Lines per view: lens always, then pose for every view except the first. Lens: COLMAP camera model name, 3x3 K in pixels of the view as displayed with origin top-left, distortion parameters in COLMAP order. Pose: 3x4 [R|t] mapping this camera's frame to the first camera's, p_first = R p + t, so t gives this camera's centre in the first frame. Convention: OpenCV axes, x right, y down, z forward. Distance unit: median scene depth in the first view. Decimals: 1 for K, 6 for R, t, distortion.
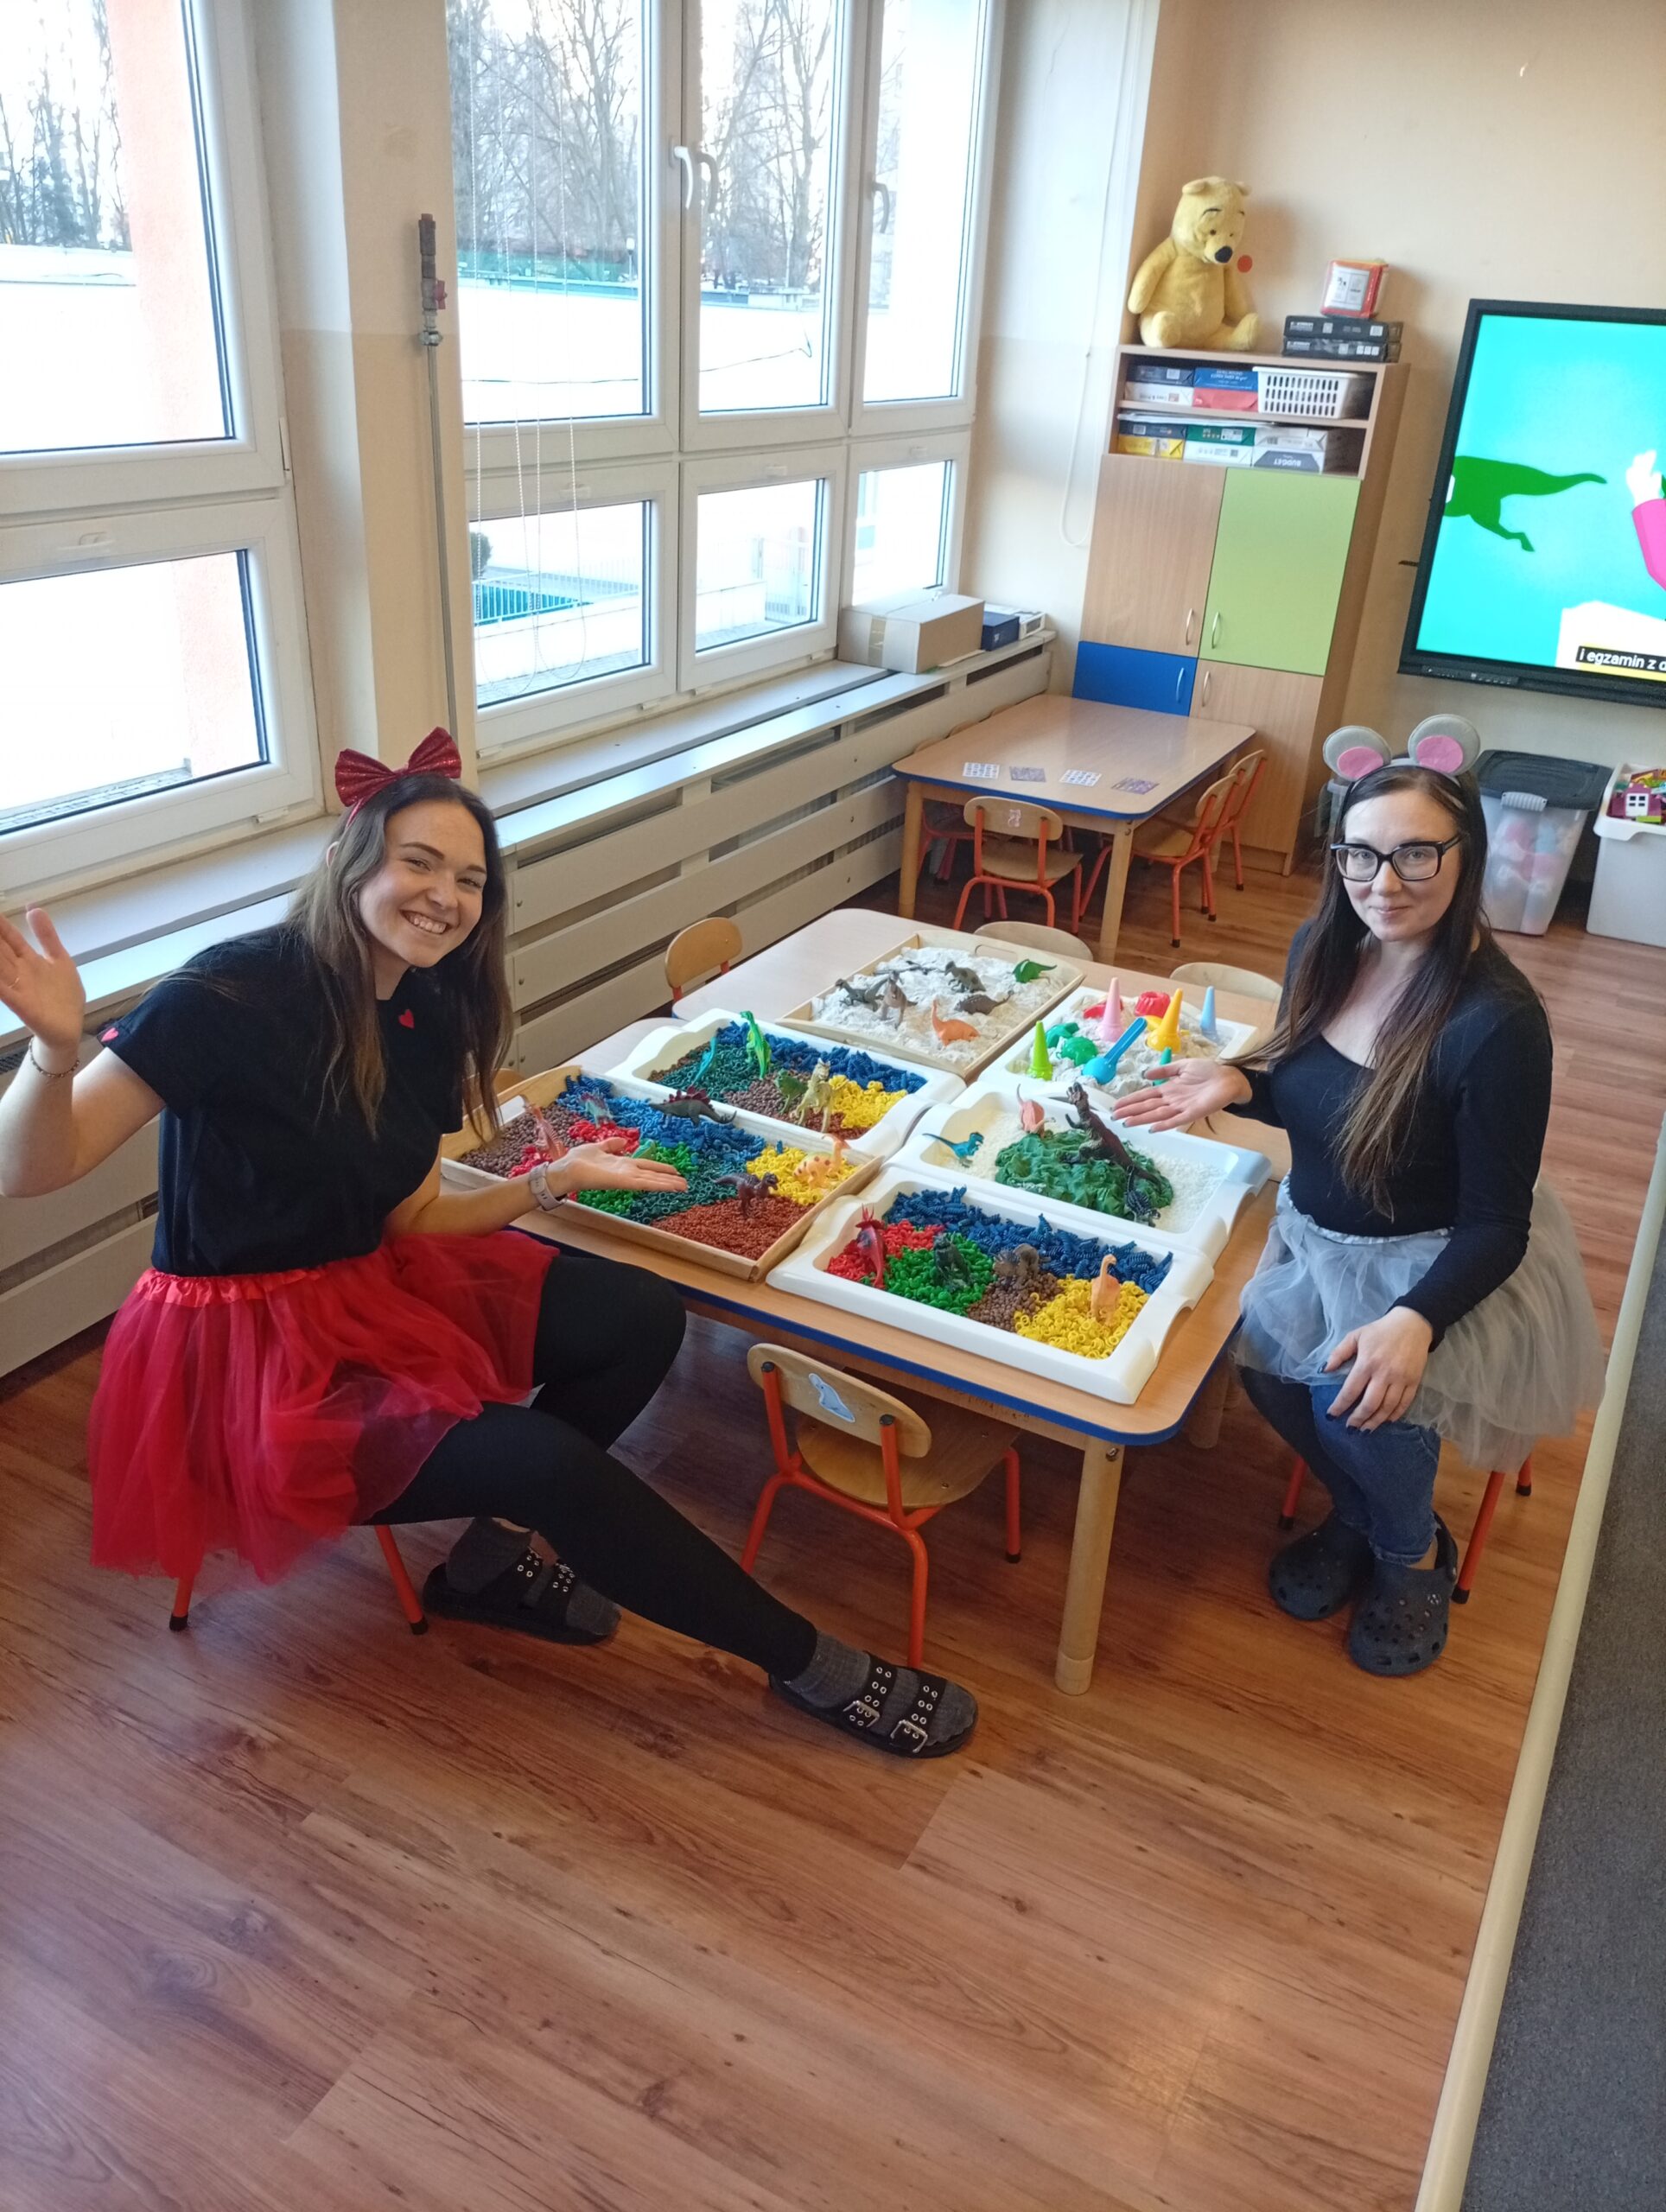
lens RADIAL K [[1695.4, 0, 831.9], [0, 1695.4, 1108.1], [0, 0, 1]] dist [0.050643, -0.062425]
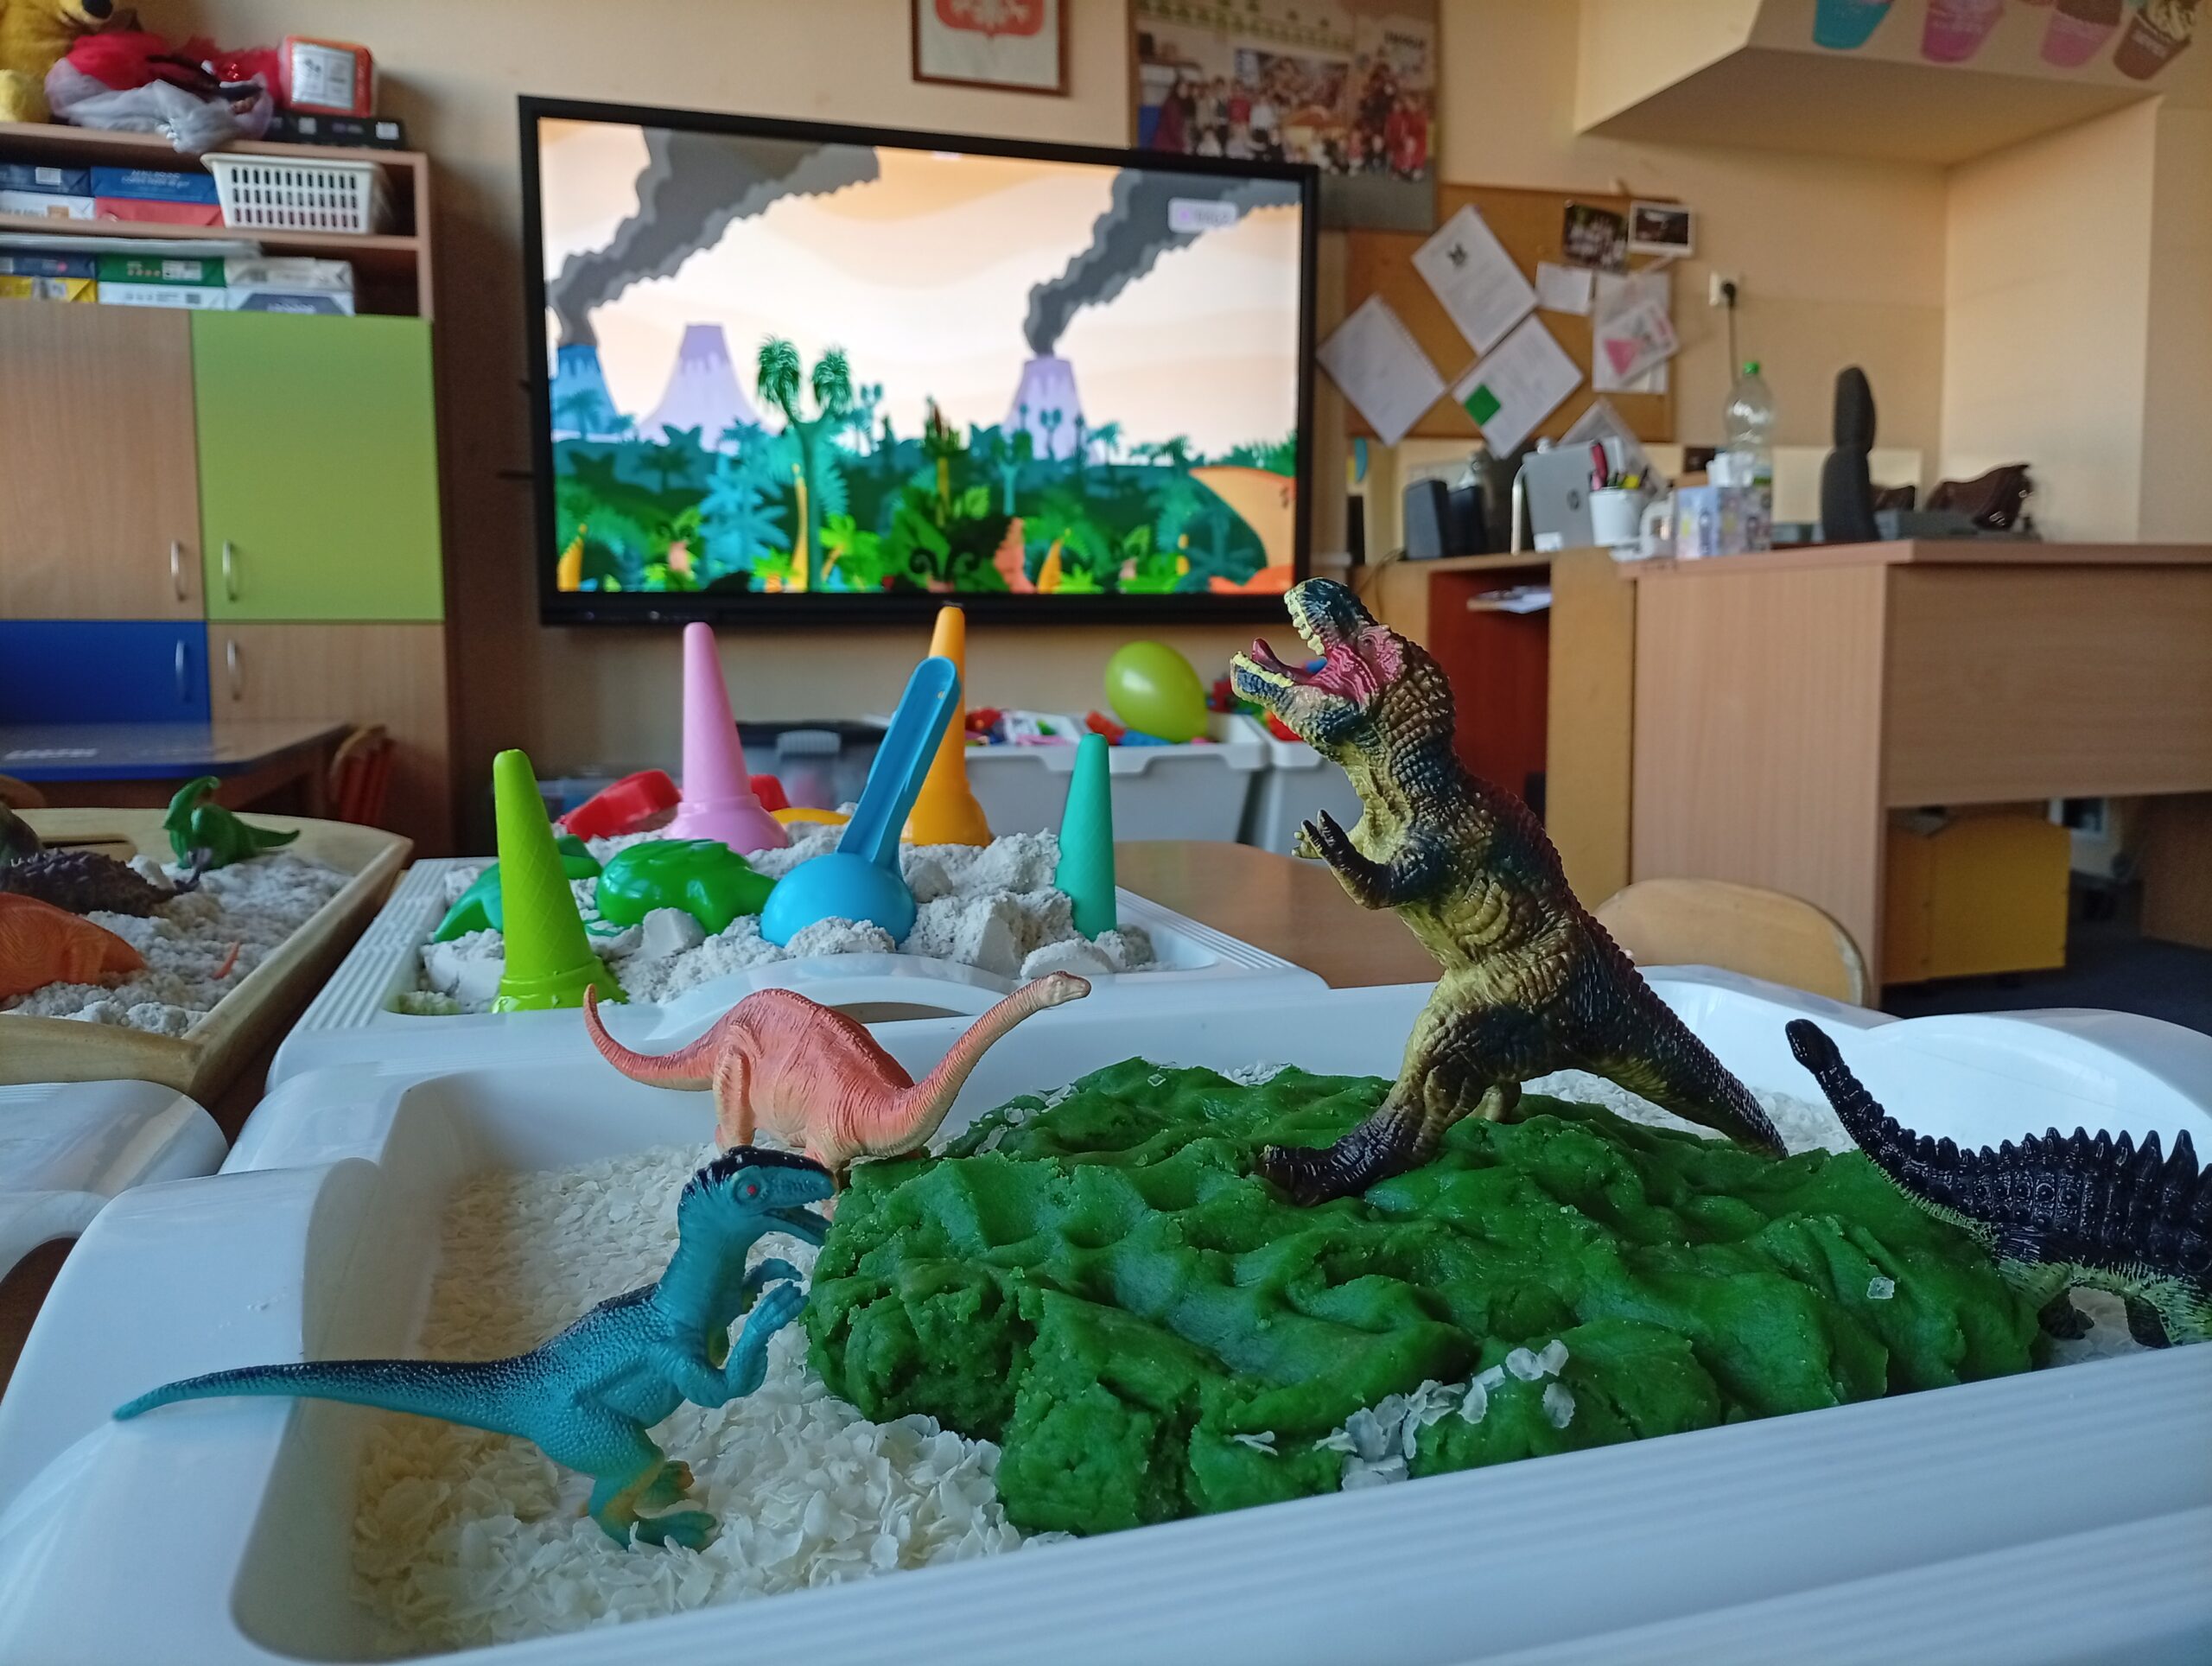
lens RADIAL K [[1695.4, 0, 1104.7], [0, 1695.4, 822.6], [0, 0, 1]] dist [0.050643, -0.062425]
pose [[0.702532, -0.123853, 0.700792, 0.014246], [0.345894, 0.920024, -0.184154, 0.011564], [-0.621938, 0.371774, 0.689186, 0.459621]]
